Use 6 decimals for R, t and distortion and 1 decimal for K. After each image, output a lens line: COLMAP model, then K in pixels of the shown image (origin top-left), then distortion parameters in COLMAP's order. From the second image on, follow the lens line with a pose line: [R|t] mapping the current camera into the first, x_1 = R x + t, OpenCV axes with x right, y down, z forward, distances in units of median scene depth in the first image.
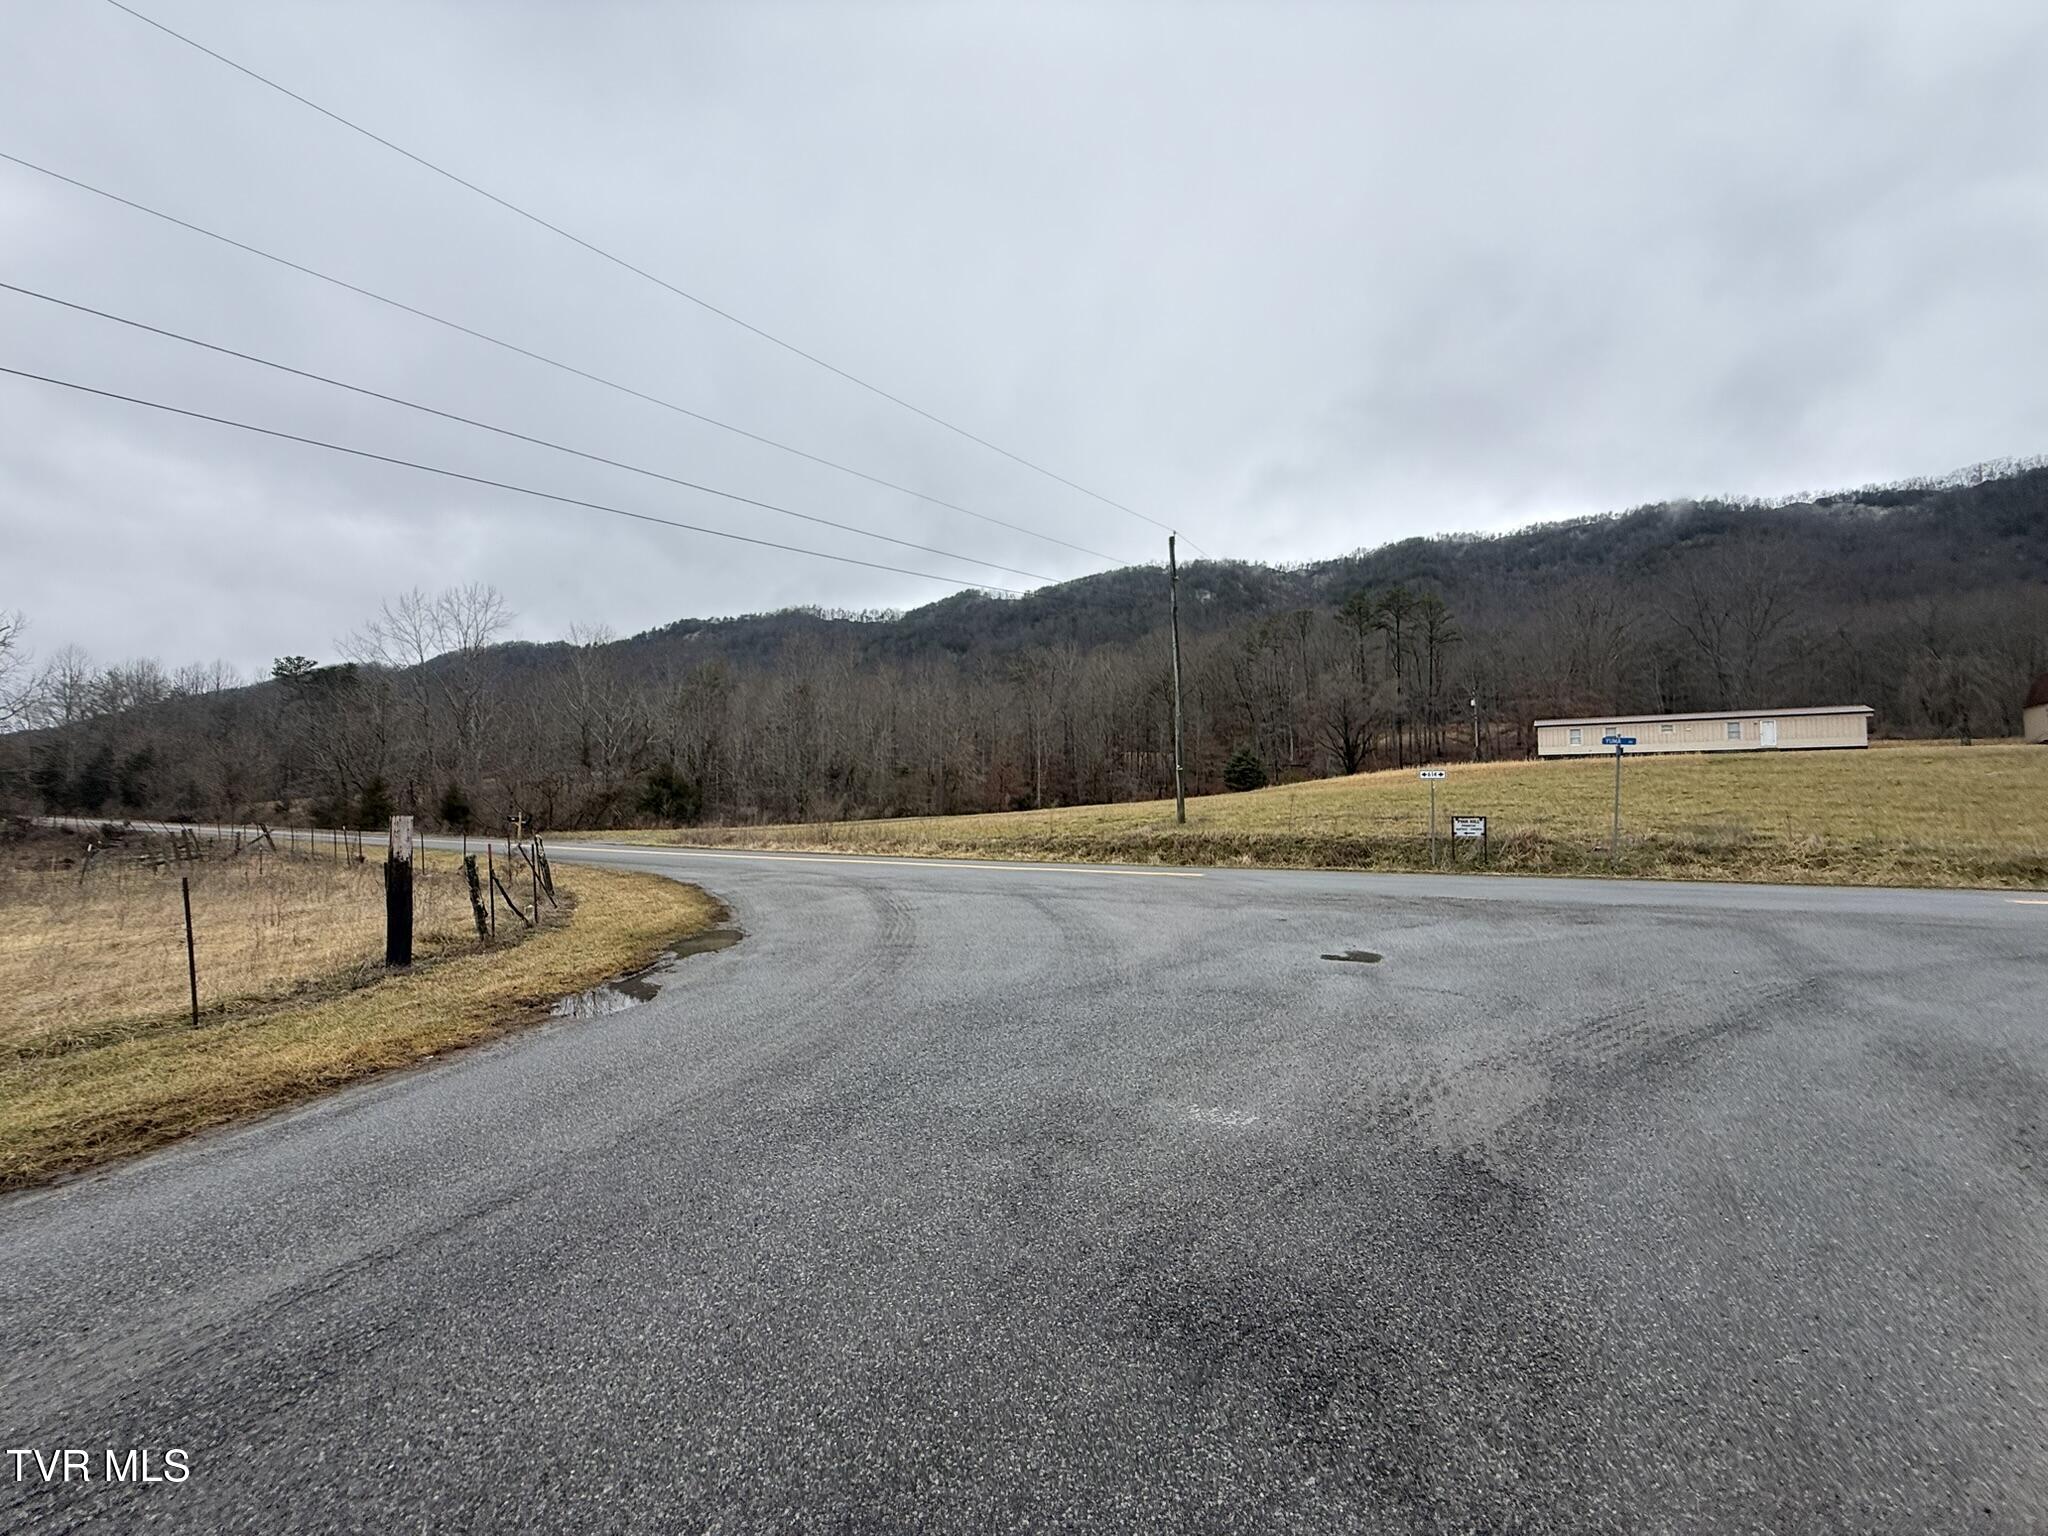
lens RADIAL K [[813.9, 0, 1019.8], [0, 813.9, 775.2], [0, 0, 1]] dist [-0.000049, 0.000106]
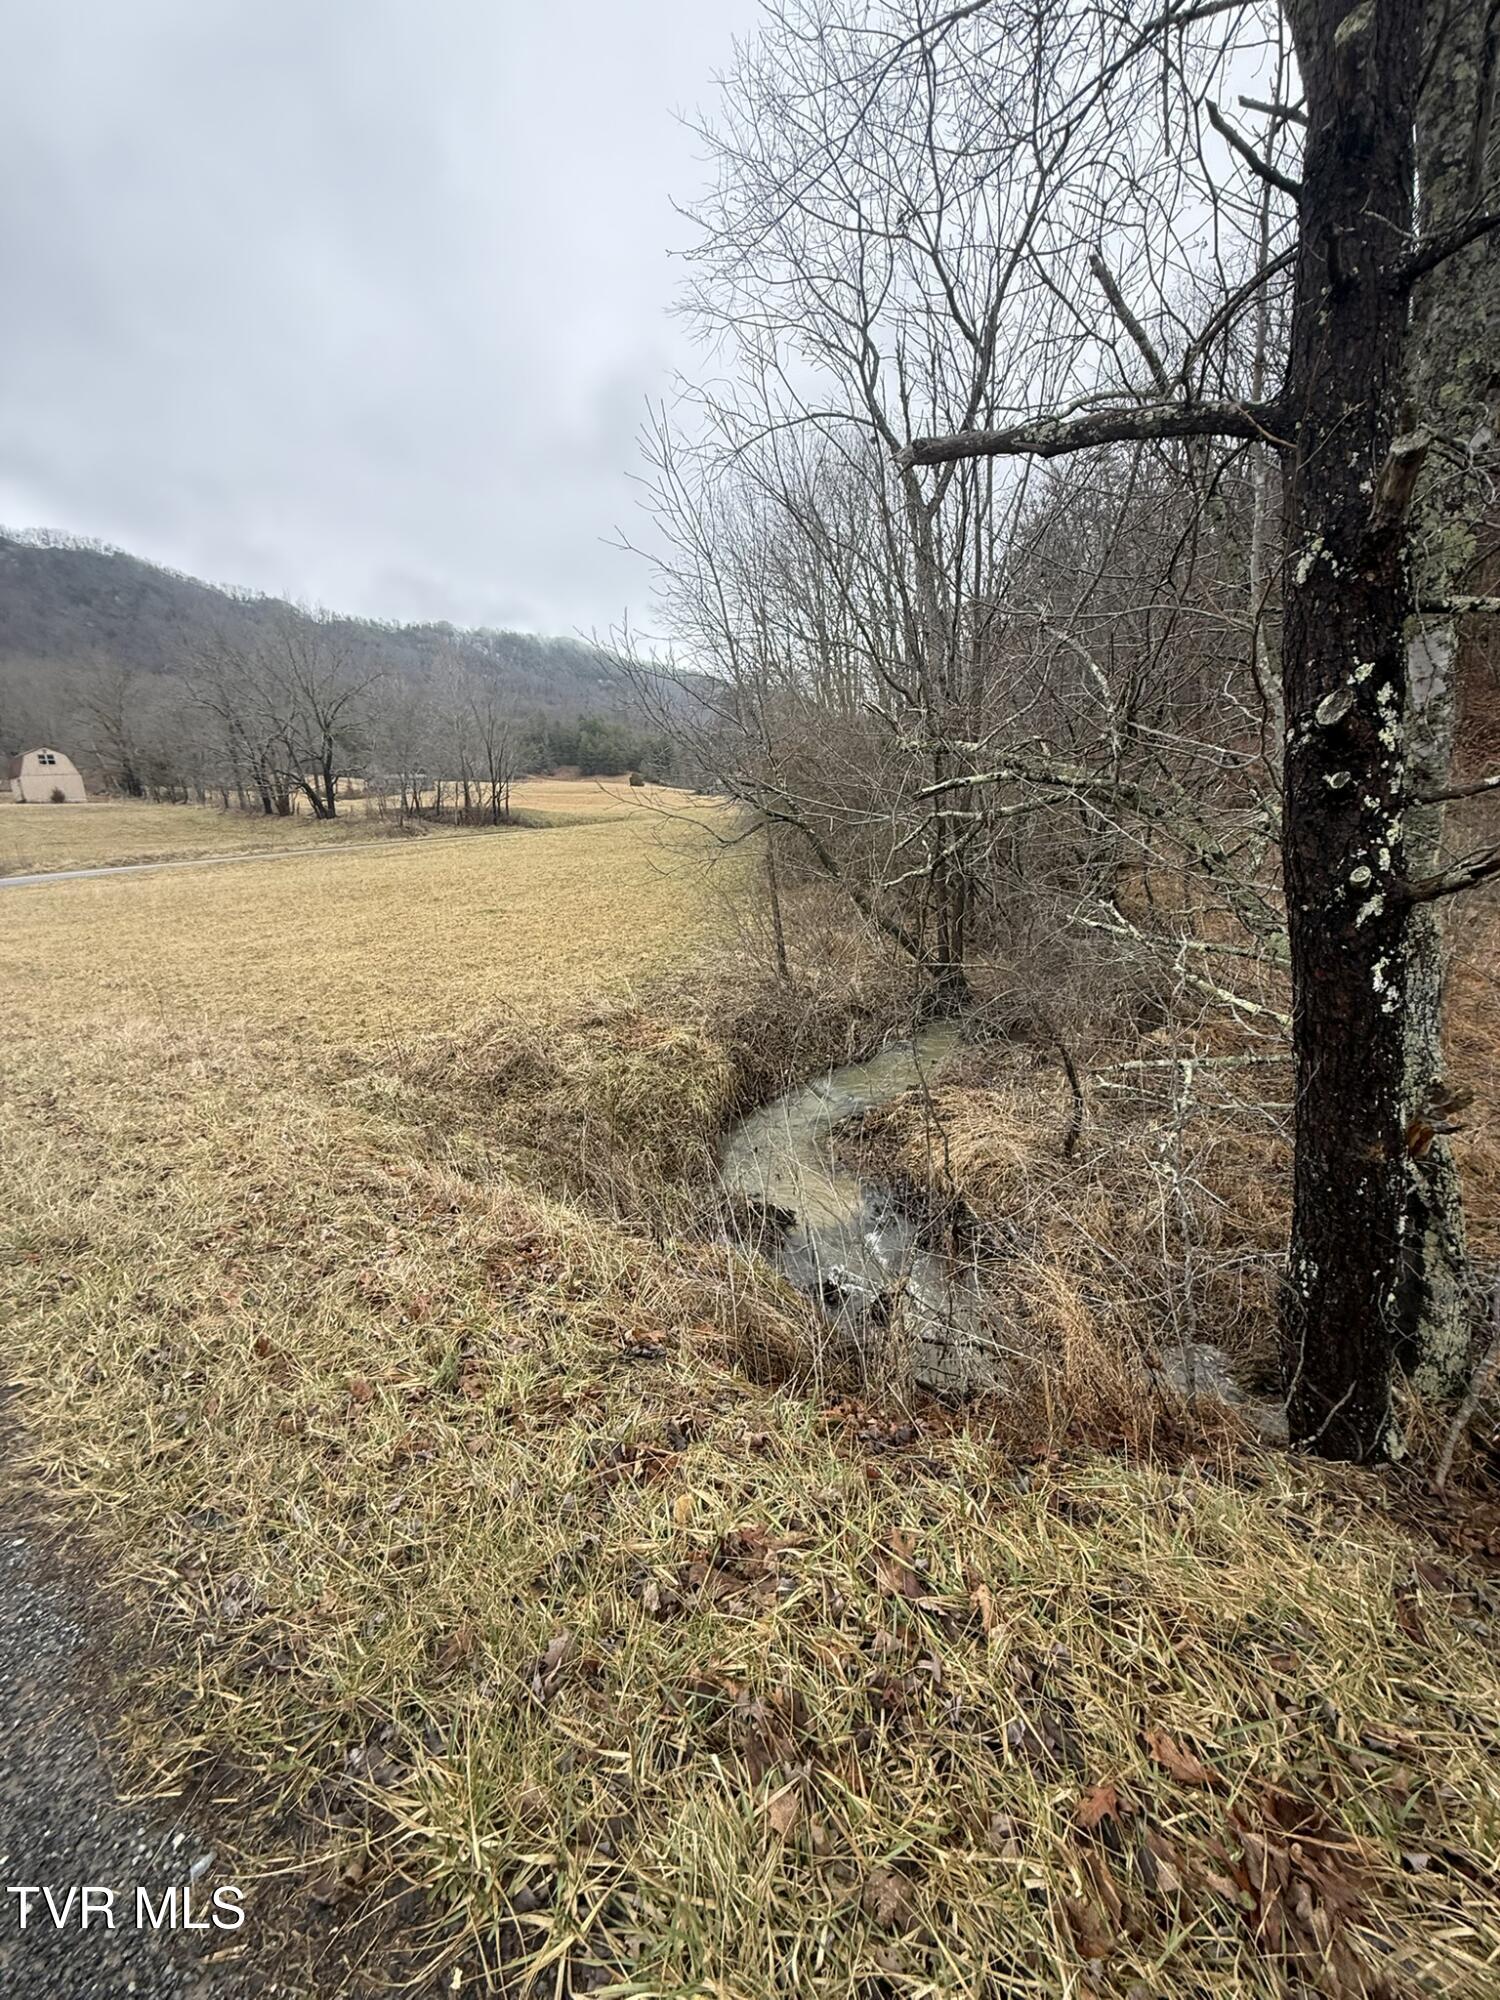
lens RADIAL K [[794.8, 0, 740.5], [0, 794.8, 987.3], [0, 0, 1]] dist [-0.000049, 0.000106]
pose [[0.045264, -0.234352, 0.971098, -0.351944], [0.012319, 0.972151, 0.234032, -0.035602], [-0.998899, 0.001370, 0.046891, -0.569036]]
